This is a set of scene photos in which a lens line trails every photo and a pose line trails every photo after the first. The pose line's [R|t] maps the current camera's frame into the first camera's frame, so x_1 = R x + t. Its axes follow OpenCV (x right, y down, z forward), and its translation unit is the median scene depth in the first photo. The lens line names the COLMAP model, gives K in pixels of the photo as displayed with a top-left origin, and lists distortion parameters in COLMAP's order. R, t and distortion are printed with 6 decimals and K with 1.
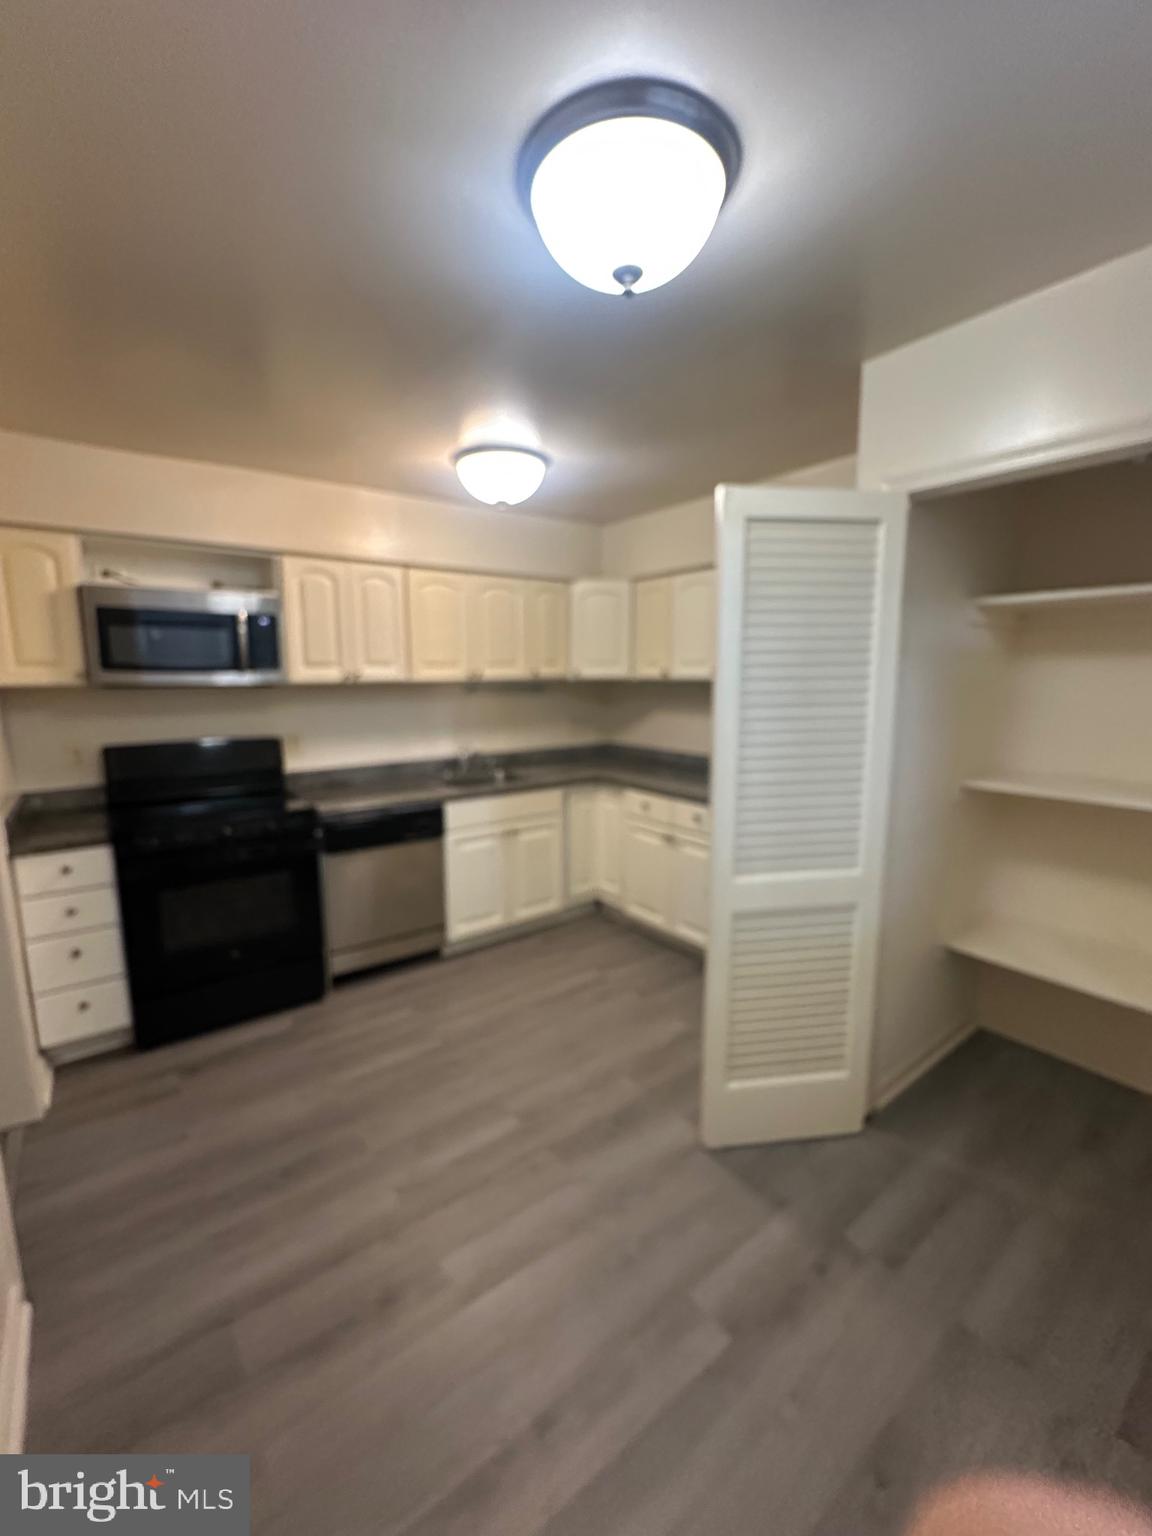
lens RADIAL K [[629.8, 0, 576.0], [0, 629.8, 768.0], [0, 0, 1]] dist [-0.001542, 0.000015]
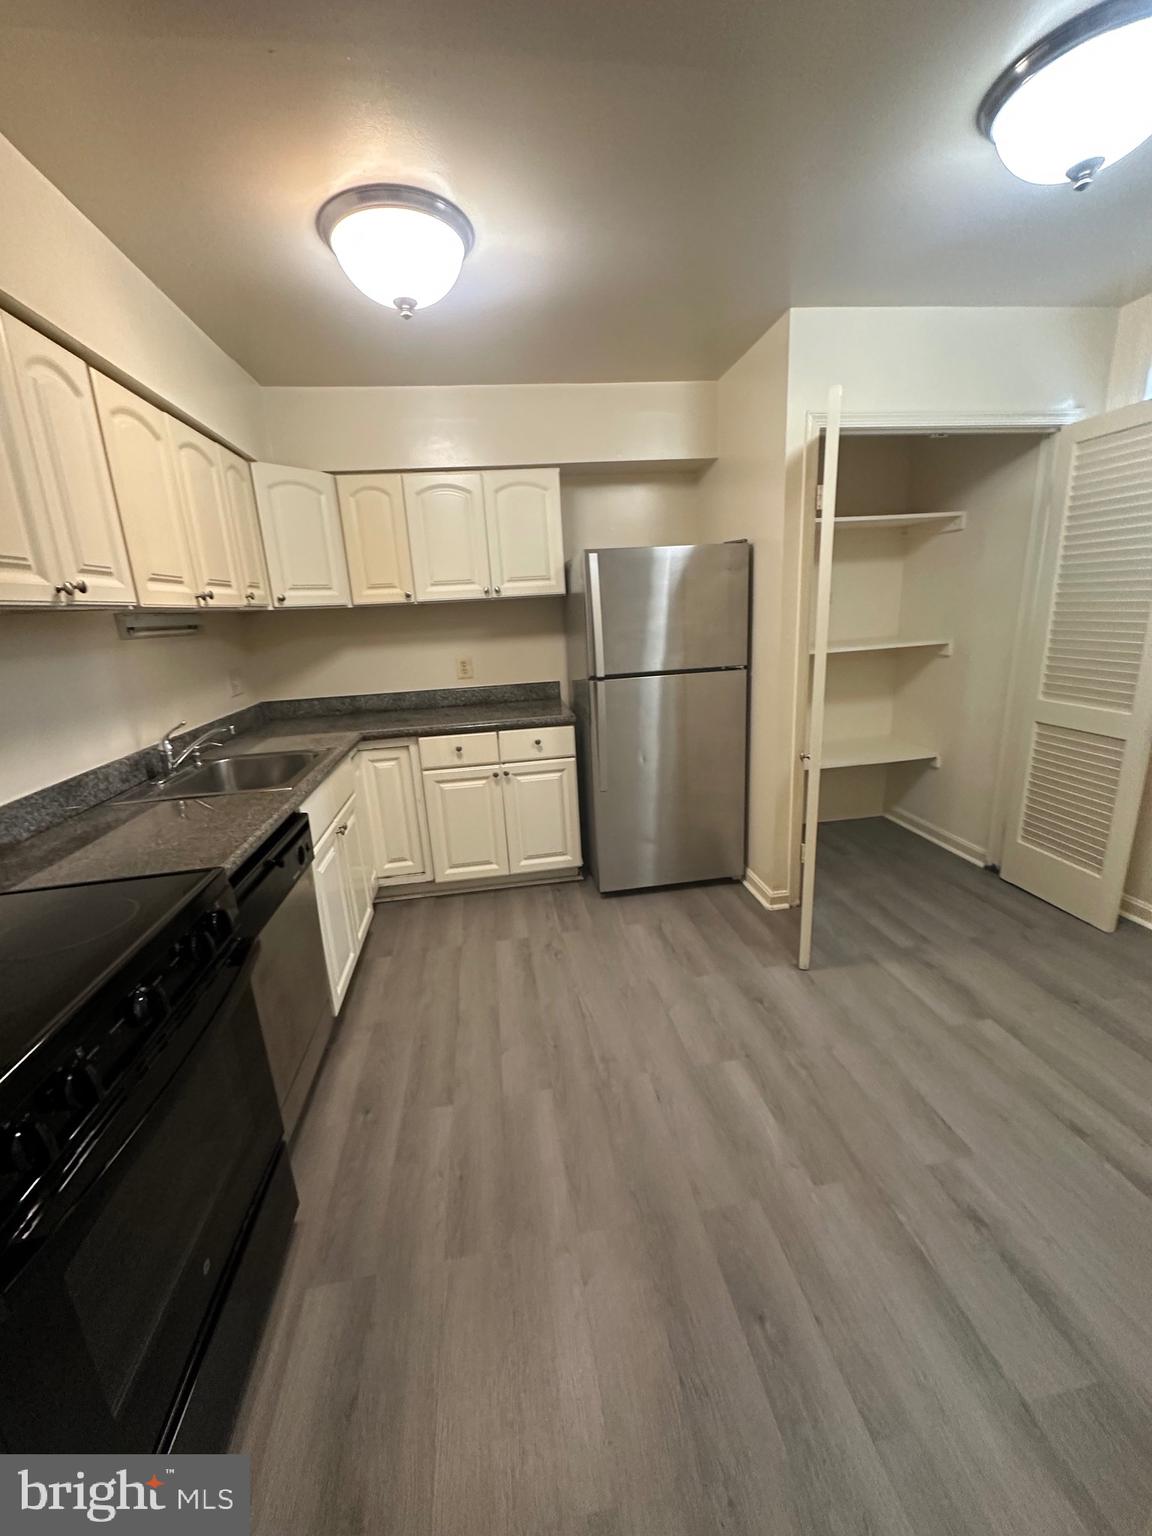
lens RADIAL K [[611.1, 0, 576.0], [0, 611.1, 768.0], [0, 0, 1]] dist [-0.001960, 0.000022]
pose [[0.488707, -0.247341, 0.836653, -0.778308], [0.183876, 0.966632, 0.178360, -0.052381], [-0.852851, 0.066675, 0.517880, 0.644709]]
